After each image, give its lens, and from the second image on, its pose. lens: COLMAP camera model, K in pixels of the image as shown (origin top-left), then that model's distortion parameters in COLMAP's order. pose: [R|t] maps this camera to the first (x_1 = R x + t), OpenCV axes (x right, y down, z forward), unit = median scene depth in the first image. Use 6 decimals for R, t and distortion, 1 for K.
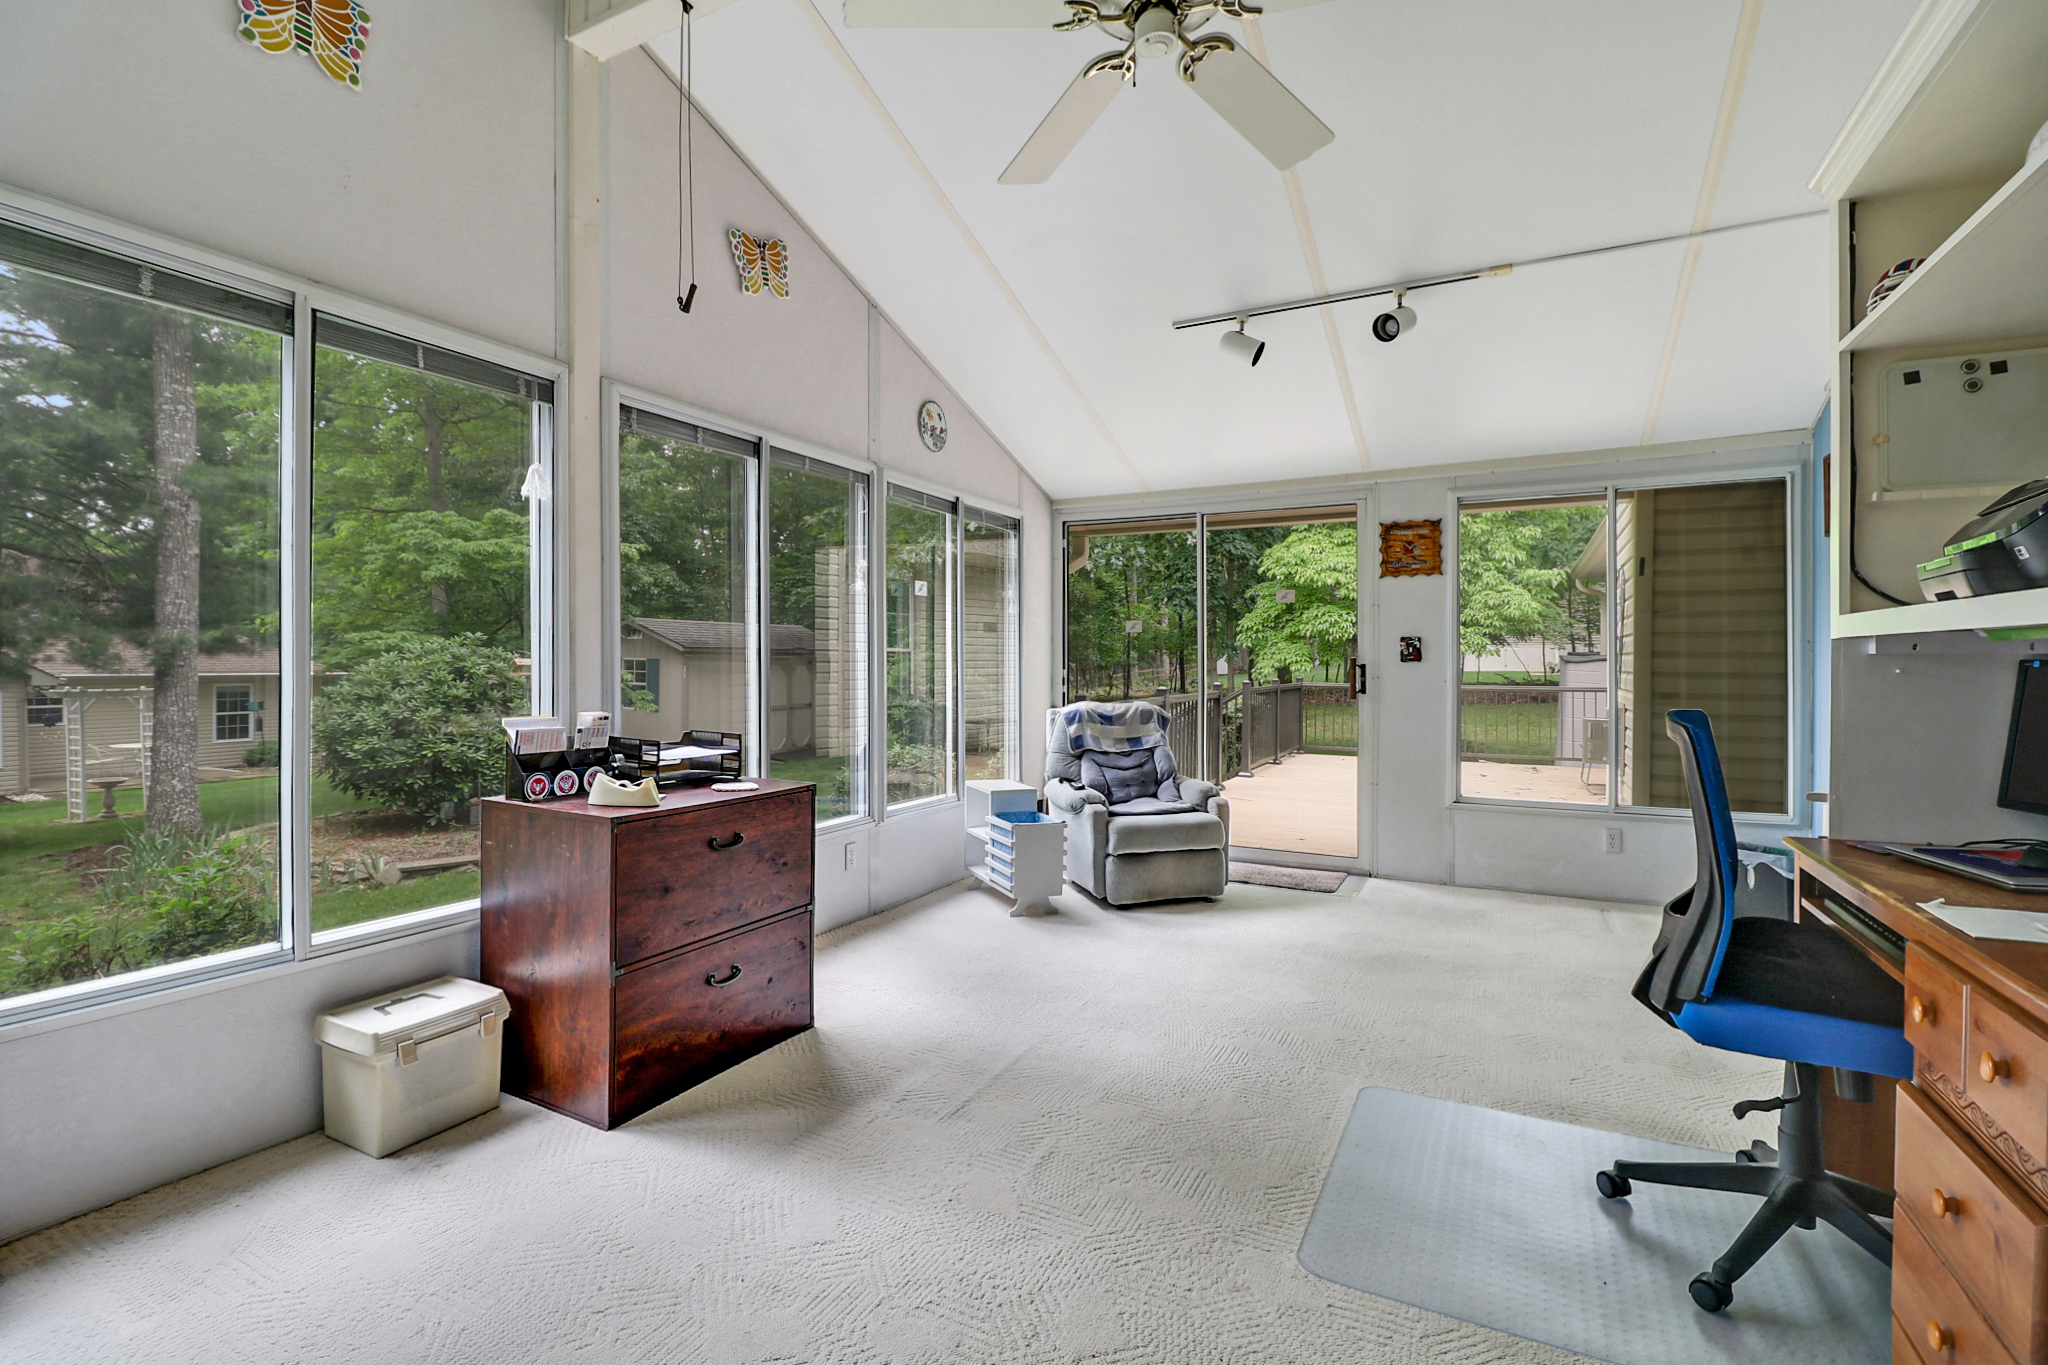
lens RADIAL K [[930.9, 0, 998.5], [0, 930.9, 708.0], [0, 0, 1]] dist [0.001812, -0.012234]
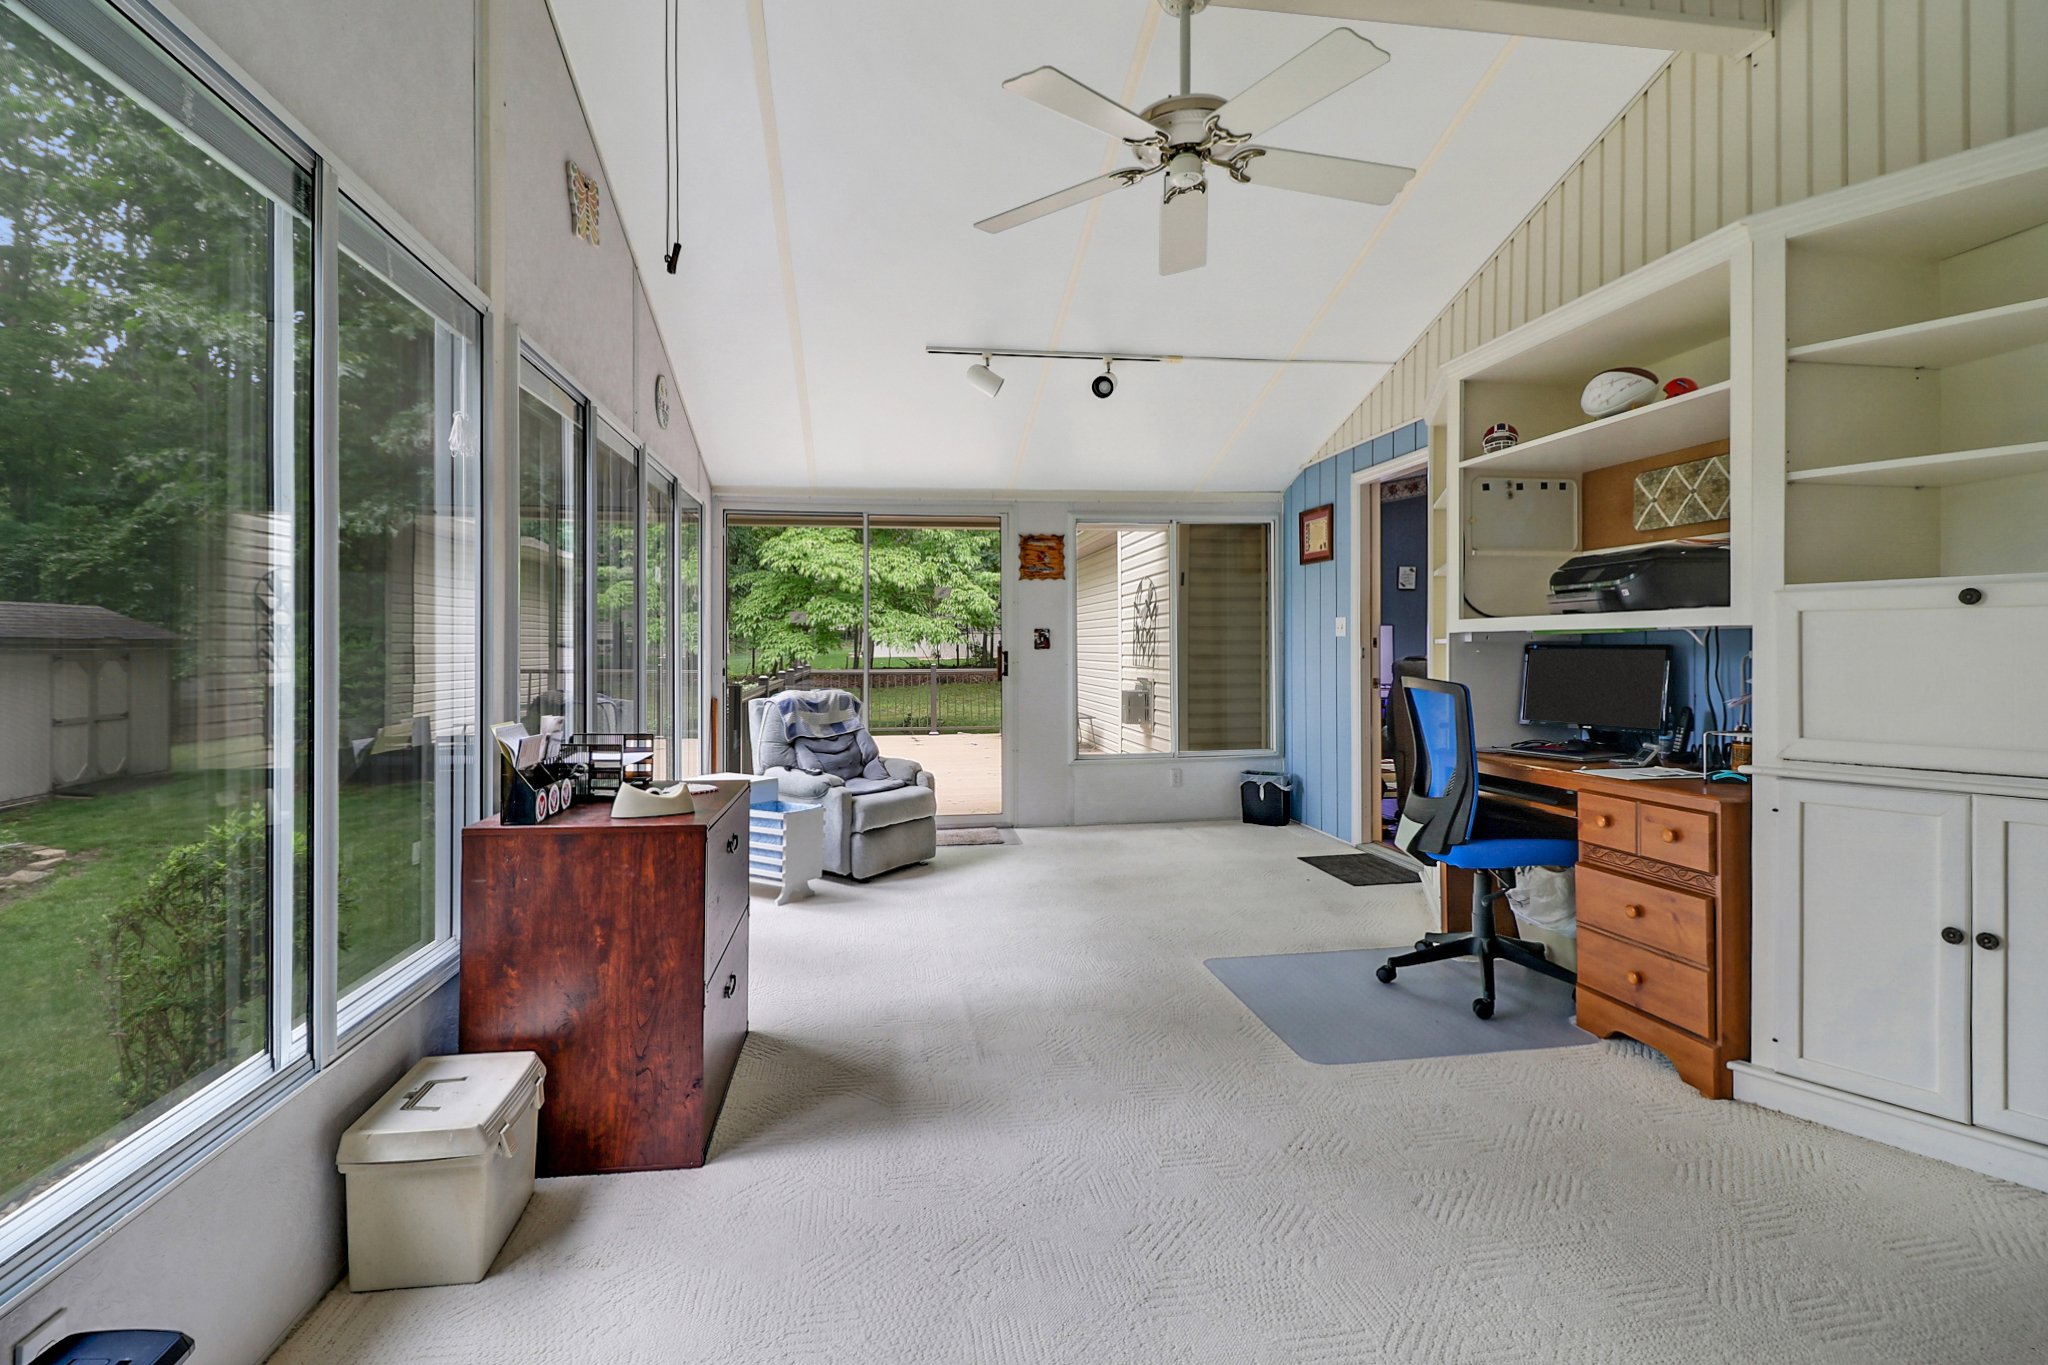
lens RADIAL K [[930.9, 0, 998.5], [0, 930.9, 708.0], [0, 0, 1]] dist [0.001812, -0.012234]
pose [[0.805523, -0.045148, 0.590842, -0.353636], [0.037889, 0.998977, 0.024680, -0.004620], [-0.591352, 0.002506, 0.806410, 0.042552]]
